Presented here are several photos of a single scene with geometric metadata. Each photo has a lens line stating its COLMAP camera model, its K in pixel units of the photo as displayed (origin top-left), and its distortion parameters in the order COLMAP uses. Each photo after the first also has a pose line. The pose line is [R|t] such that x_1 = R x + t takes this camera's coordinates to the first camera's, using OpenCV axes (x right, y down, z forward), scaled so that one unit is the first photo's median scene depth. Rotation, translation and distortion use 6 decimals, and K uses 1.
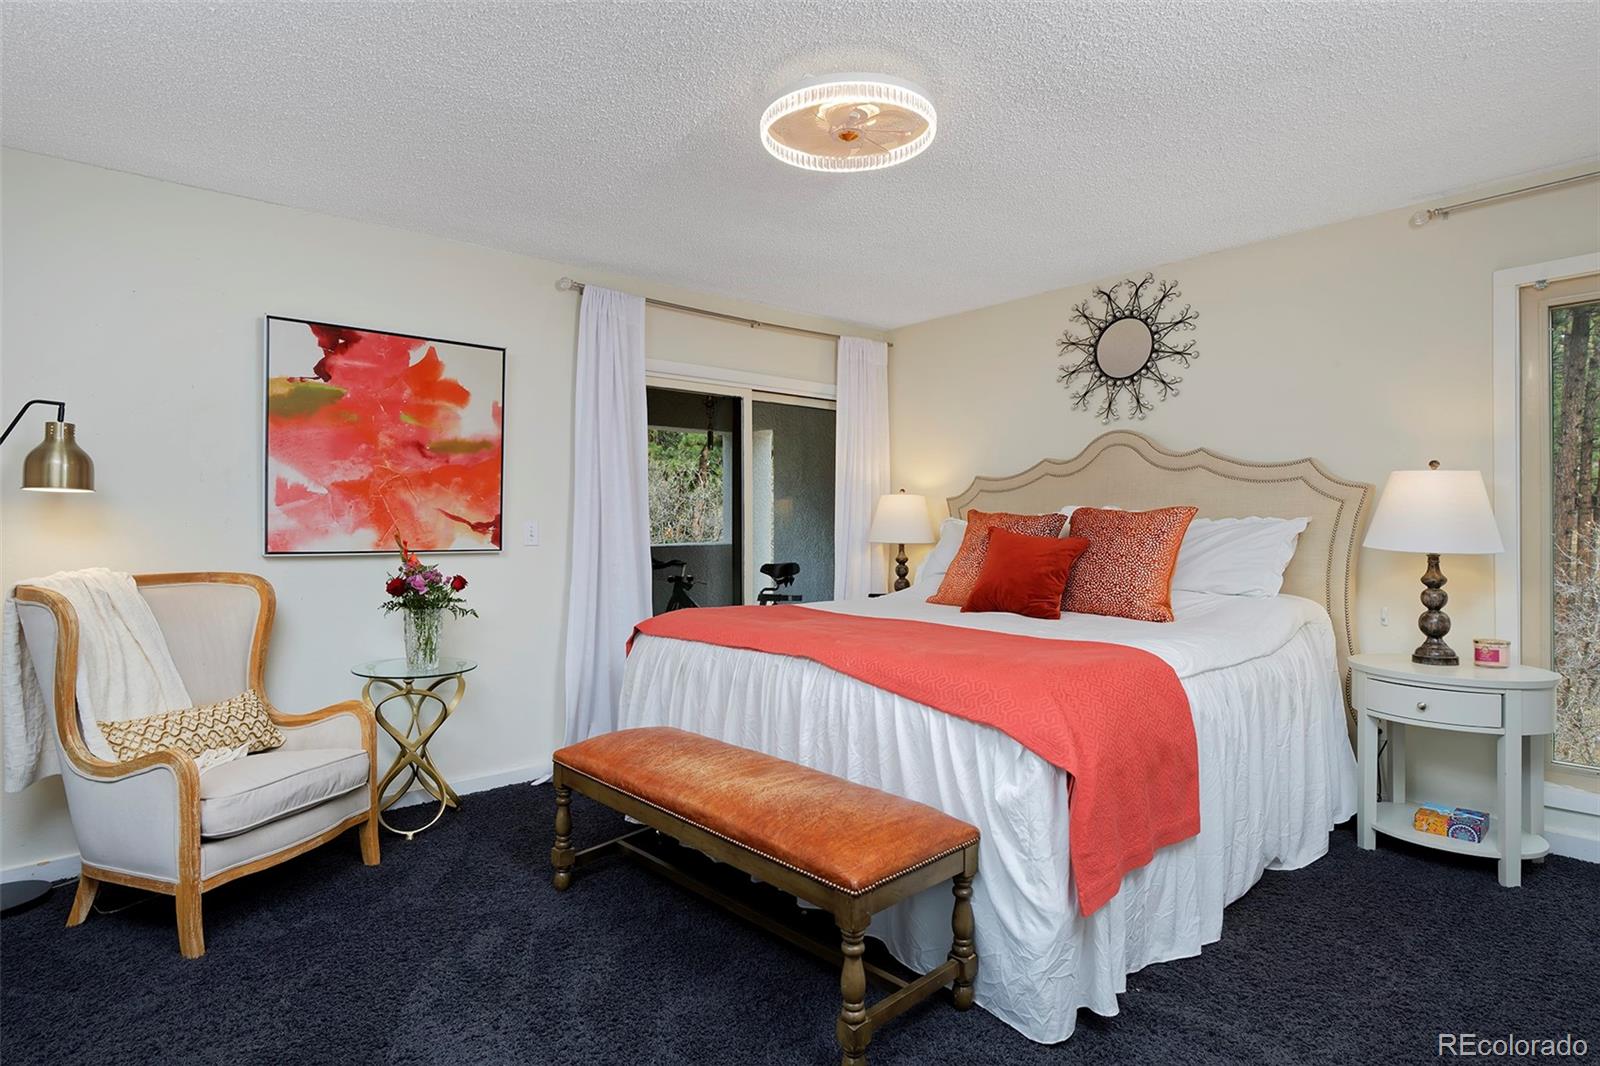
lens RADIAL K [[841.4, 0, 807.3], [0, 841.4, 530.0], [0, 0, 1]] dist [-0.001873, -0.000211]
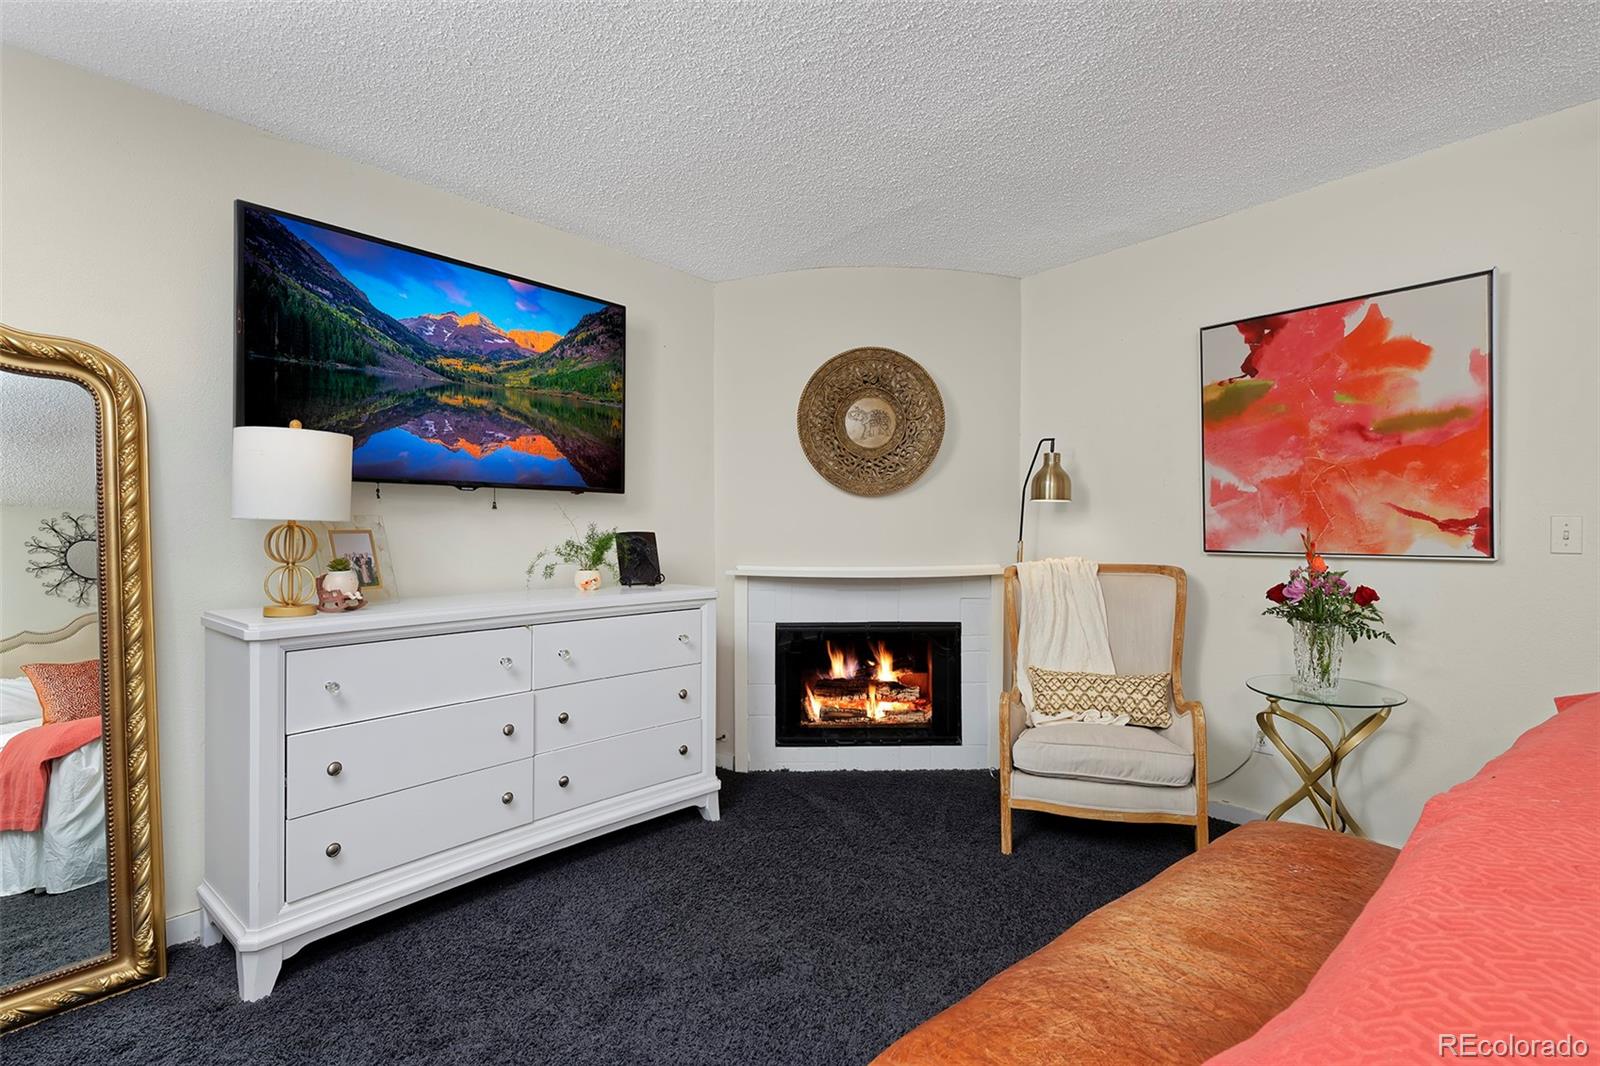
lens RADIAL K [[776.3, 0, 808.7], [0, 776.3, 528.8], [0, 0, 1]] dist [-0.000598, 0.000274]
pose [[-0.045443, 0.002228, -0.998964, 0.327823], [-0.000587, 0.999997, 0.002257, -0.001926], [0.998967, 0.000689, -0.045441, 0.488242]]
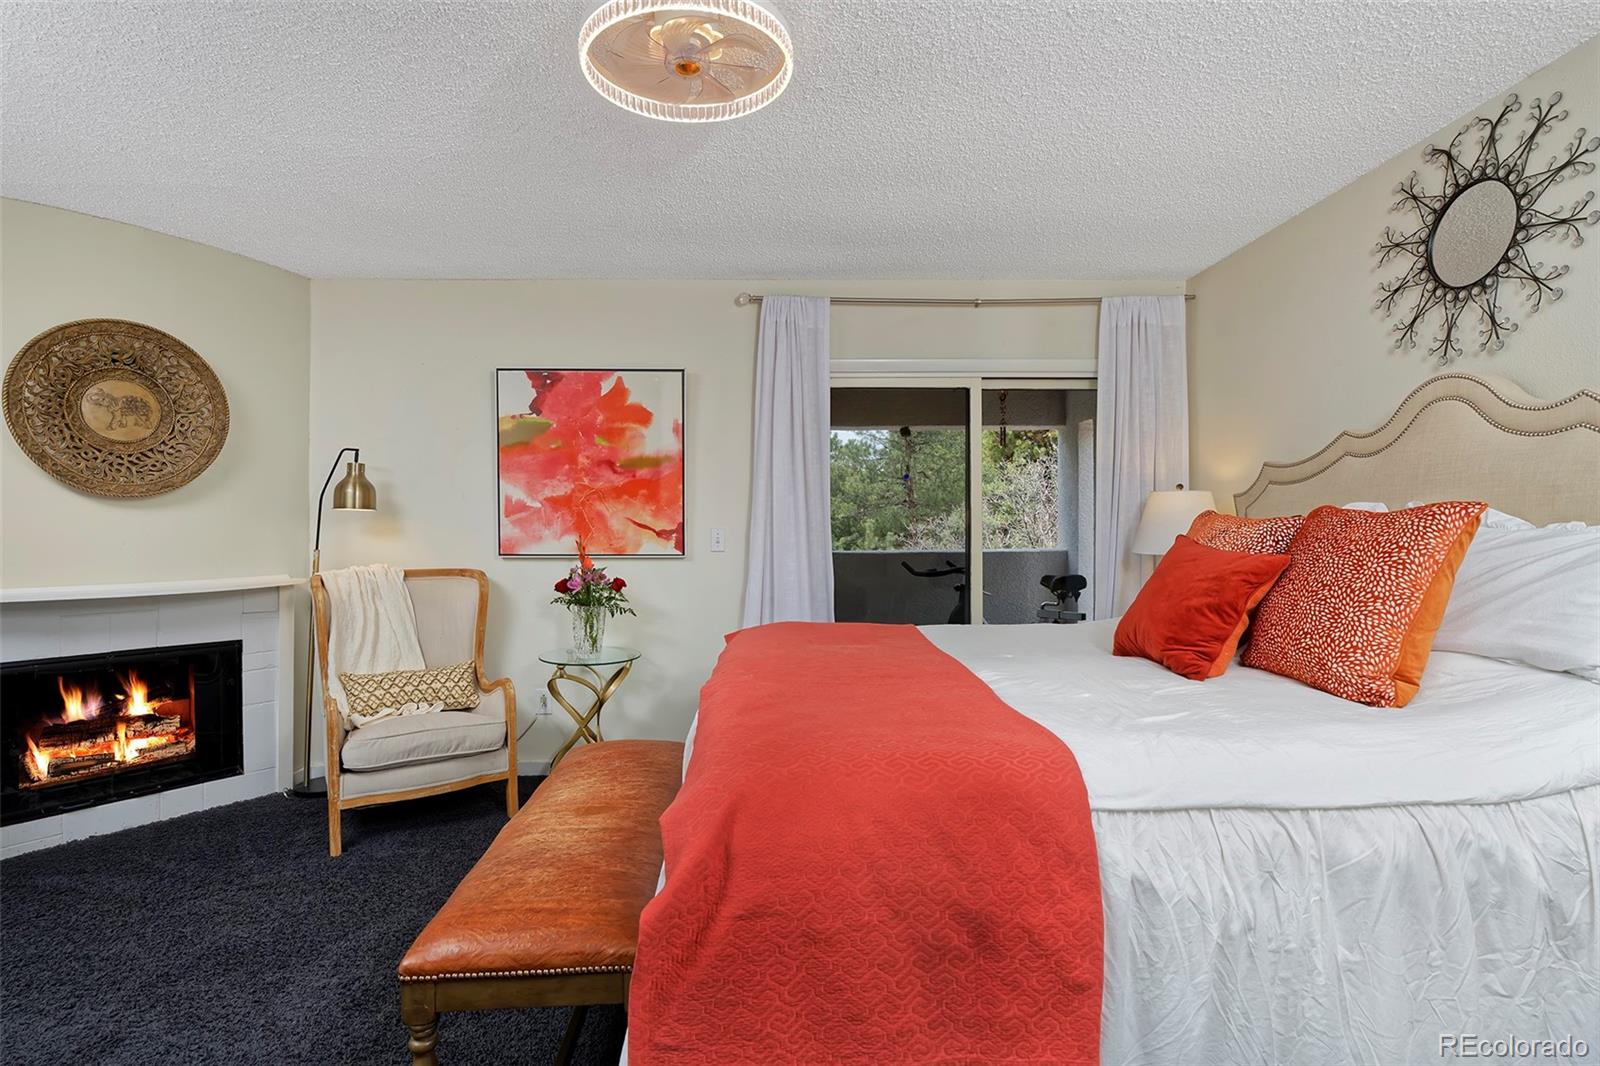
lens RADIAL K [[802.2, 0, 805.3], [0, 802.2, 530.9], [0, 0, 1]] dist [-0.003676, 0.000037]
pose [[0.775591, 0.000704, -0.631236, 0.436194], [-0.000324, 1.000000, 0.000717, -0.008805], [0.631236, -0.000352, 0.775591, 0.314423]]
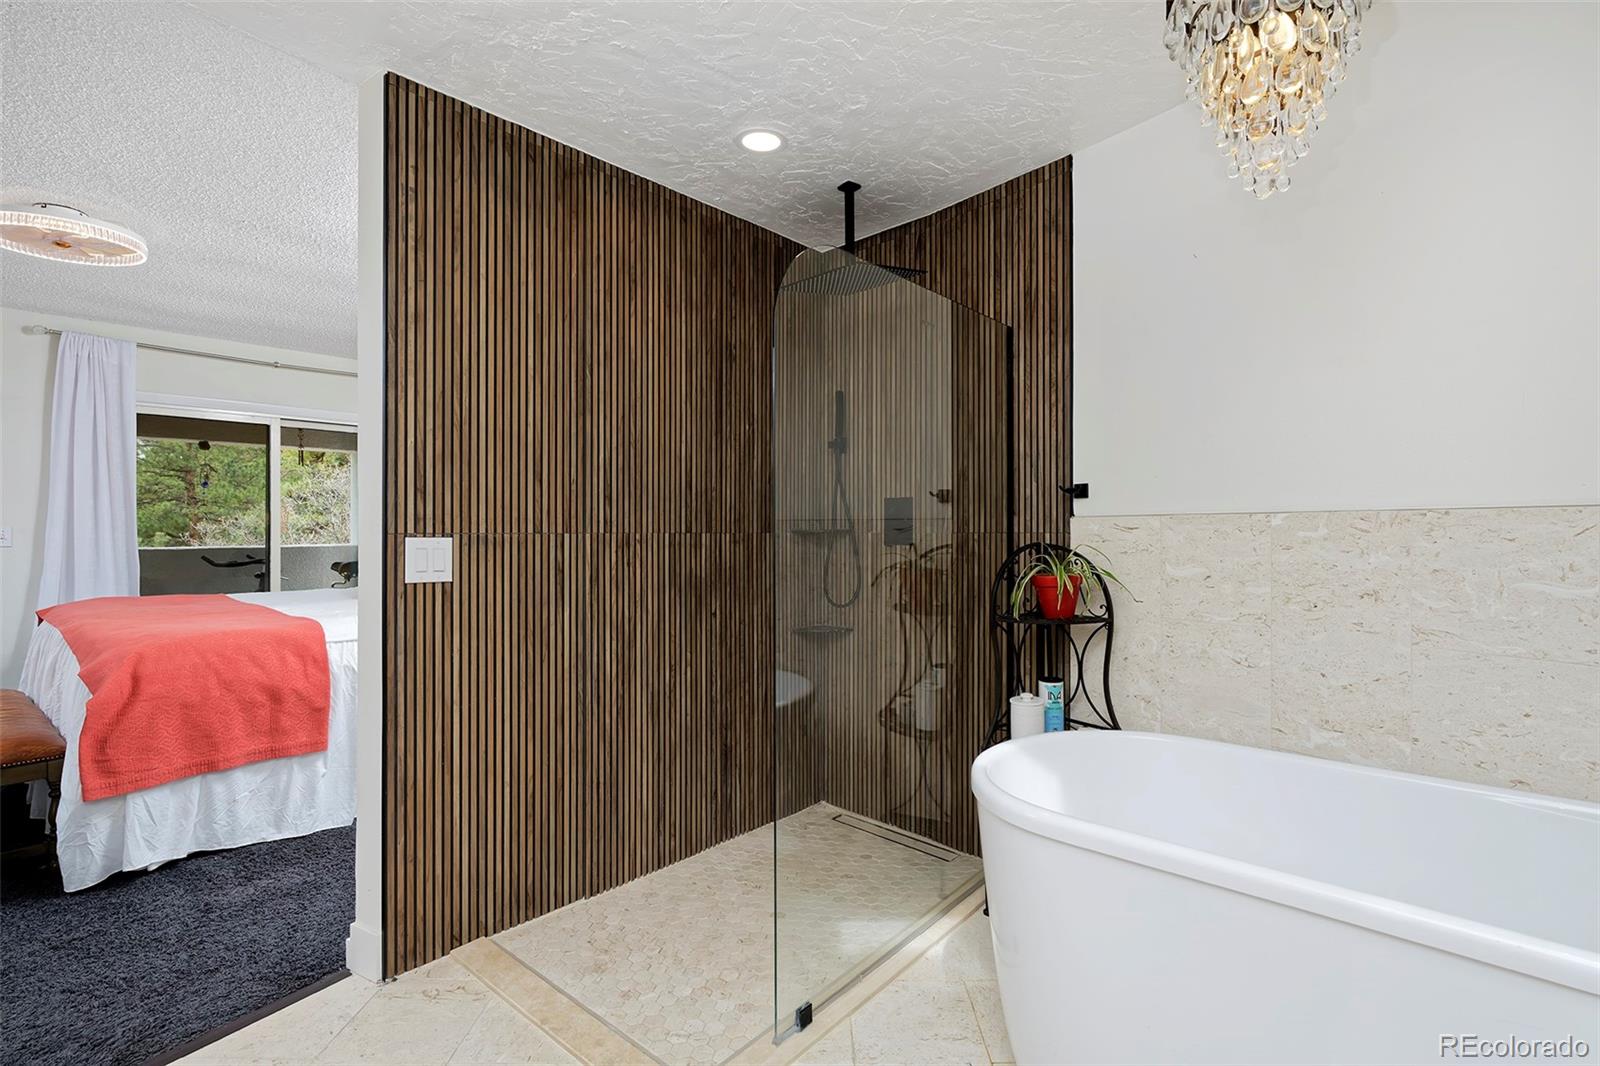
lens RADIAL K [[743.5, 0, 805.5], [0, 743.5, 526.3], [0, 0, 1]] dist [-0.002511, -0.000827]
pose [[0.989876, 0.002643, 0.141913, 0.724655], [-0.001708, 0.999976, -0.006711, -0.005954], [-0.141927, 0.006401, 0.989856, -0.230820]]
